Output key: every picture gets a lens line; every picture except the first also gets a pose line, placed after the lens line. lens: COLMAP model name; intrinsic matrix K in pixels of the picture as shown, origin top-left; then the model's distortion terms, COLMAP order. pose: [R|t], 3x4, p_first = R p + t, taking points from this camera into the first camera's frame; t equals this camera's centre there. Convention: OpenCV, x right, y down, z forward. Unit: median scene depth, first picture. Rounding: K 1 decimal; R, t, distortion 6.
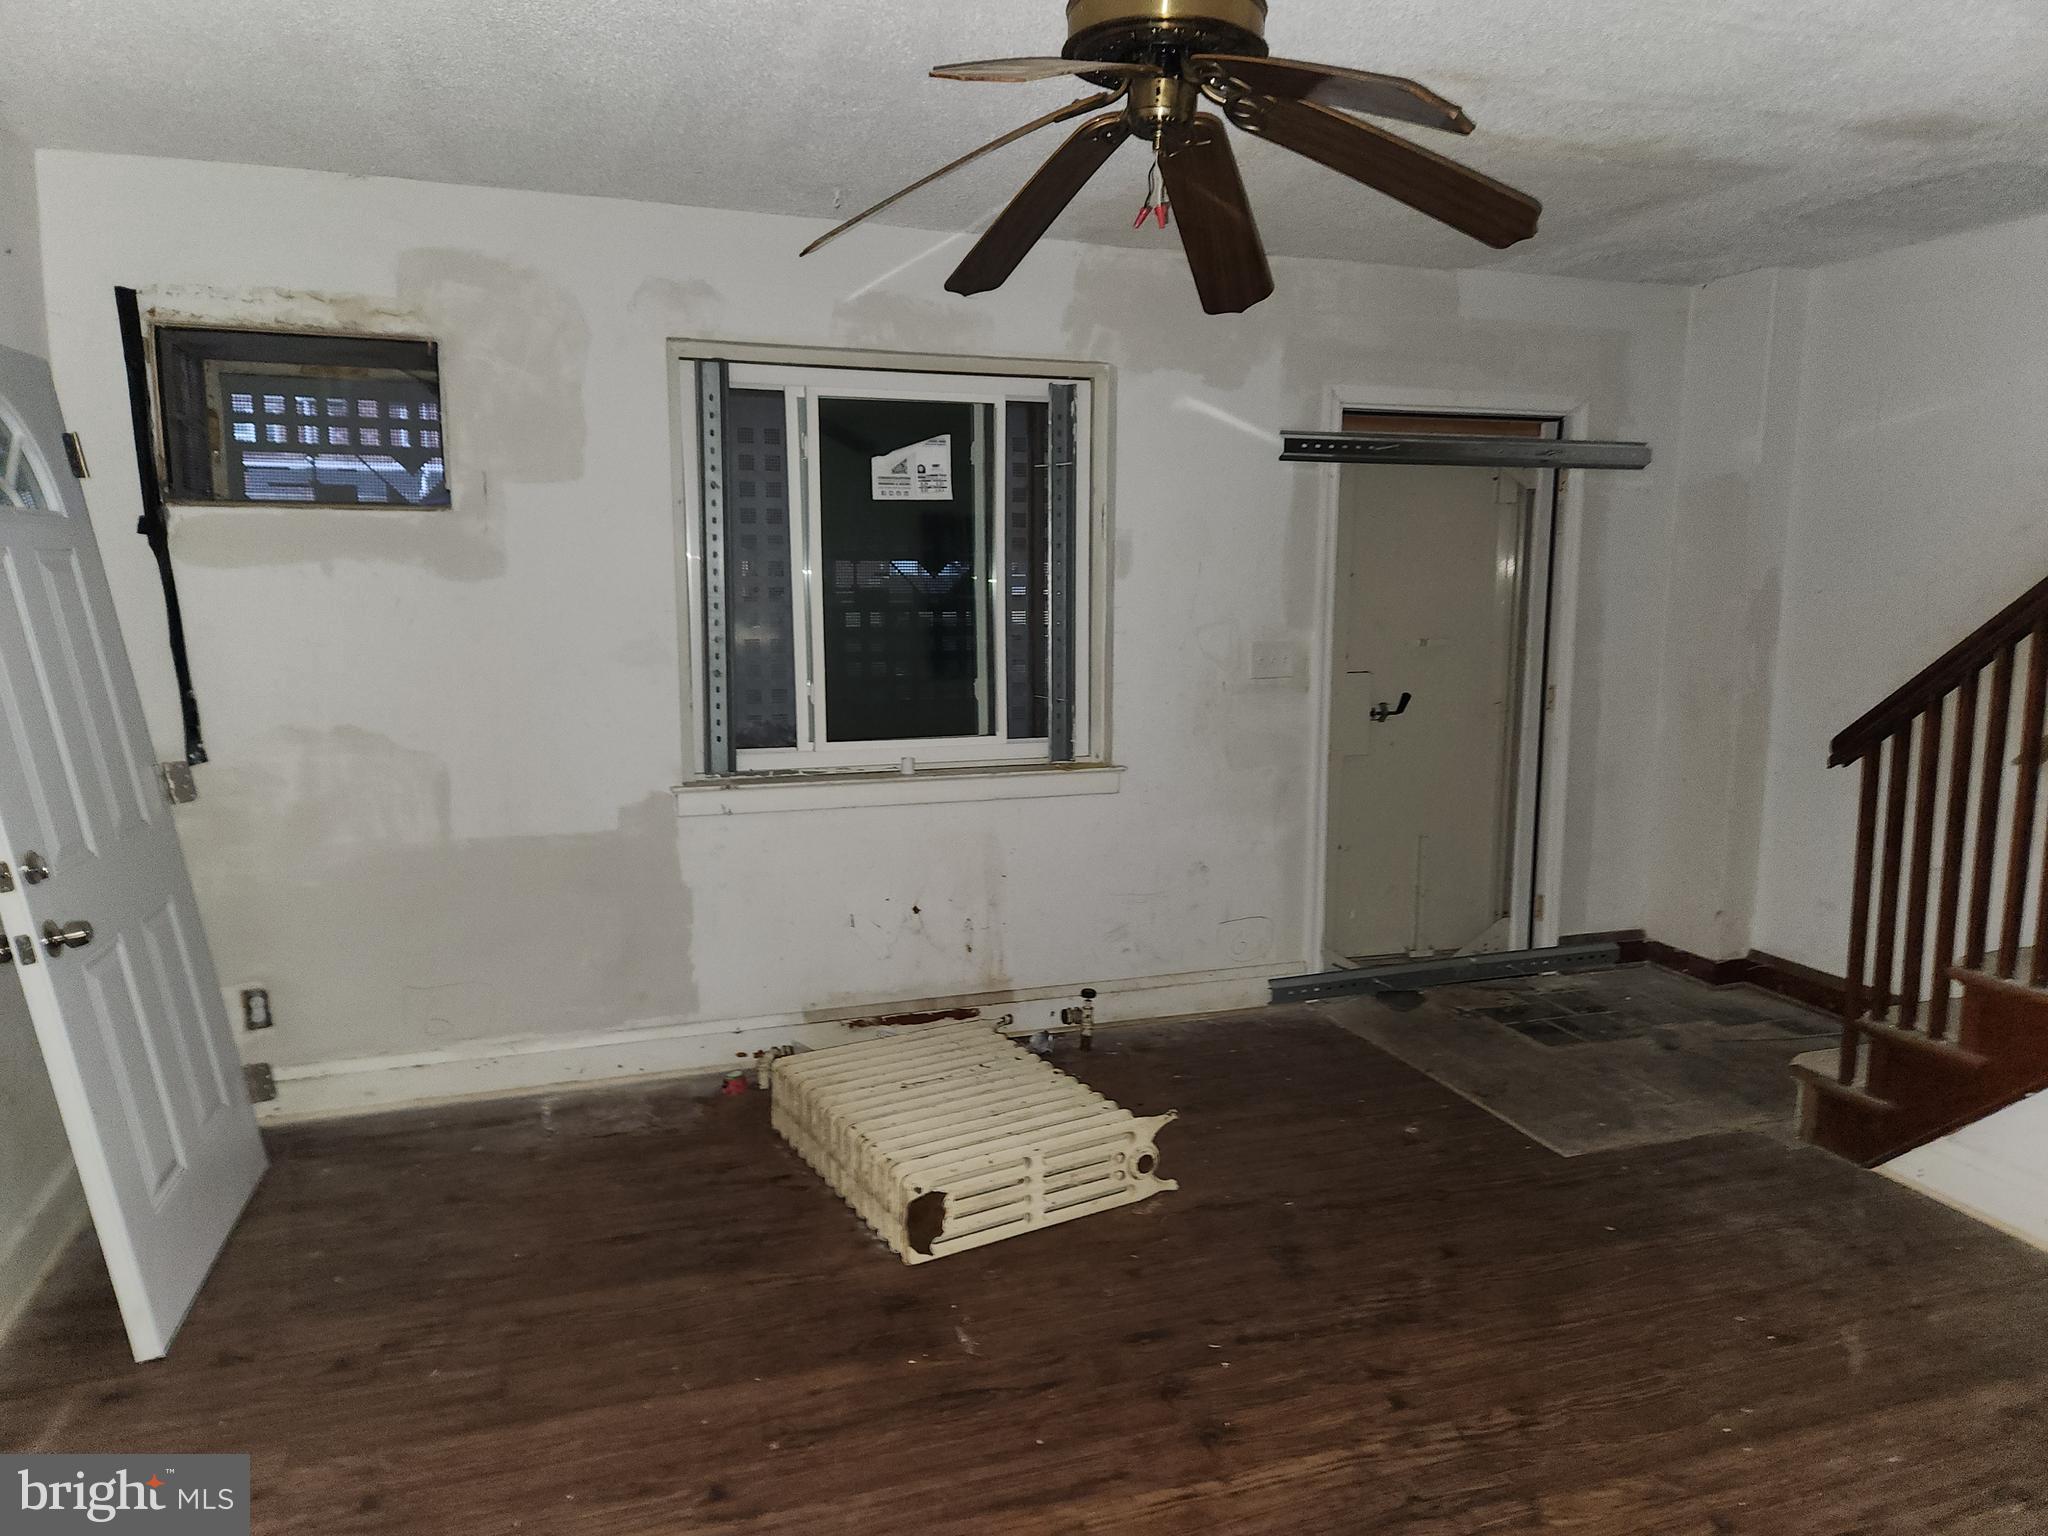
lens RADIAL K [[1369.6, 0, 1036.5], [0, 1369.6, 760.6], [0, 0, 1]] dist [0.021499, -0.016531]
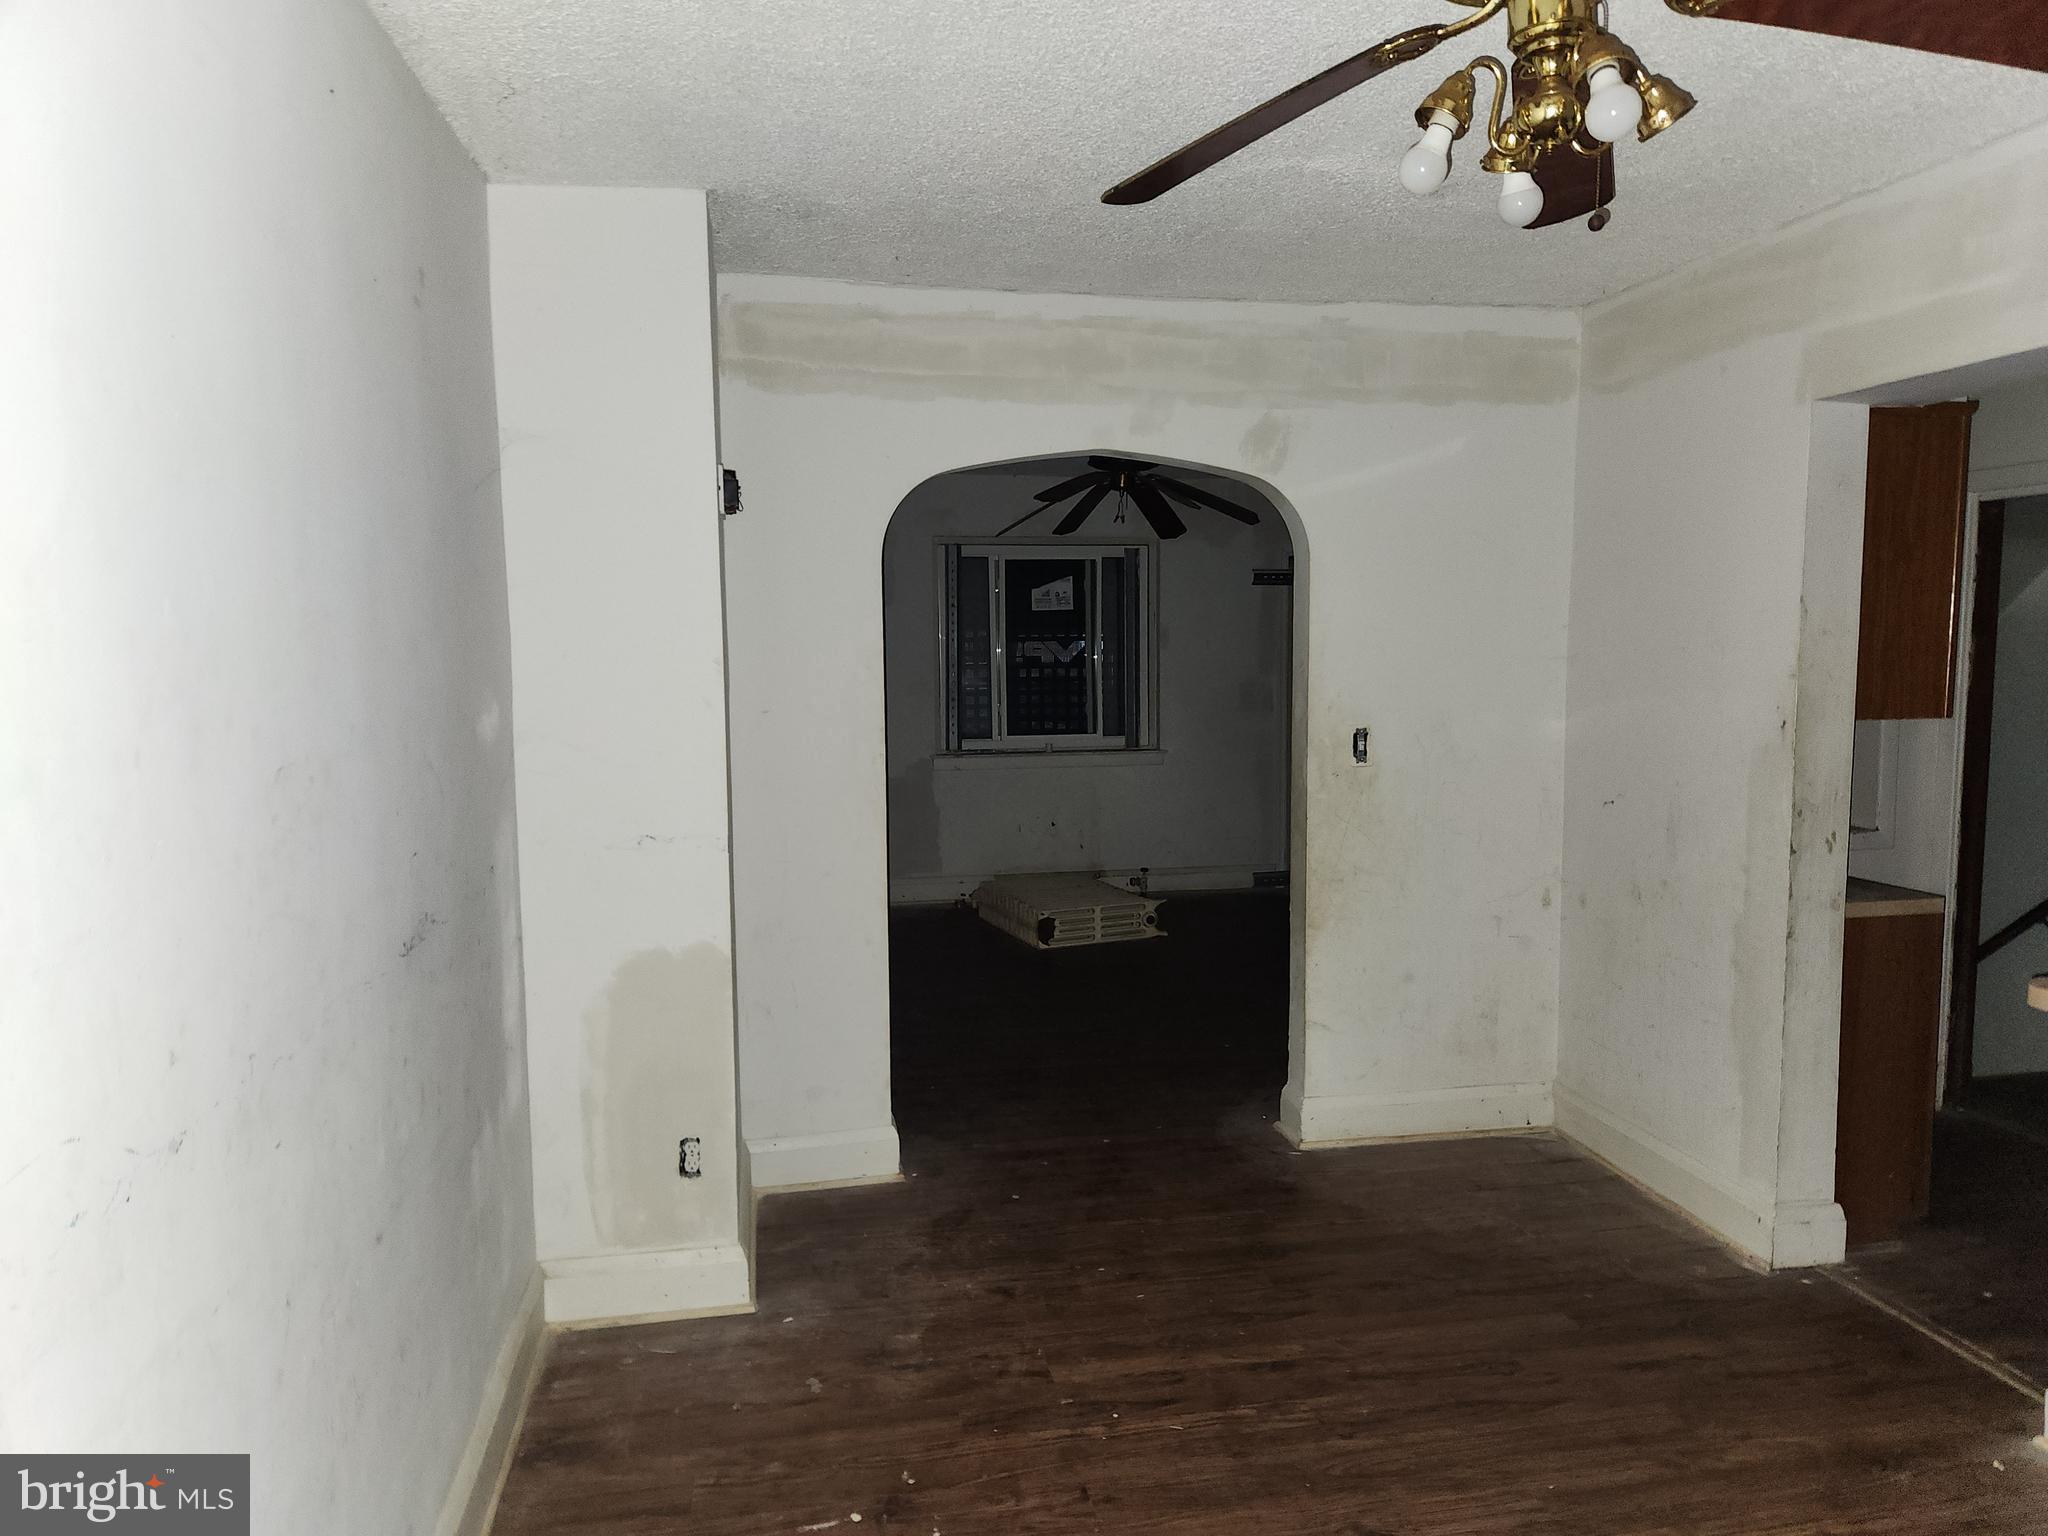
lens RADIAL K [[1369.6, 0, 1023.0], [0, 1369.6, 774.9], [0, 0, 1]] dist [0.021499, -0.016531]
pose [[0.988636, 0.002485, -0.150307, 0.158953], [-0.009411, 0.998925, -0.045387, 0.129367], [0.150033, 0.046286, 0.987597, -0.901440]]
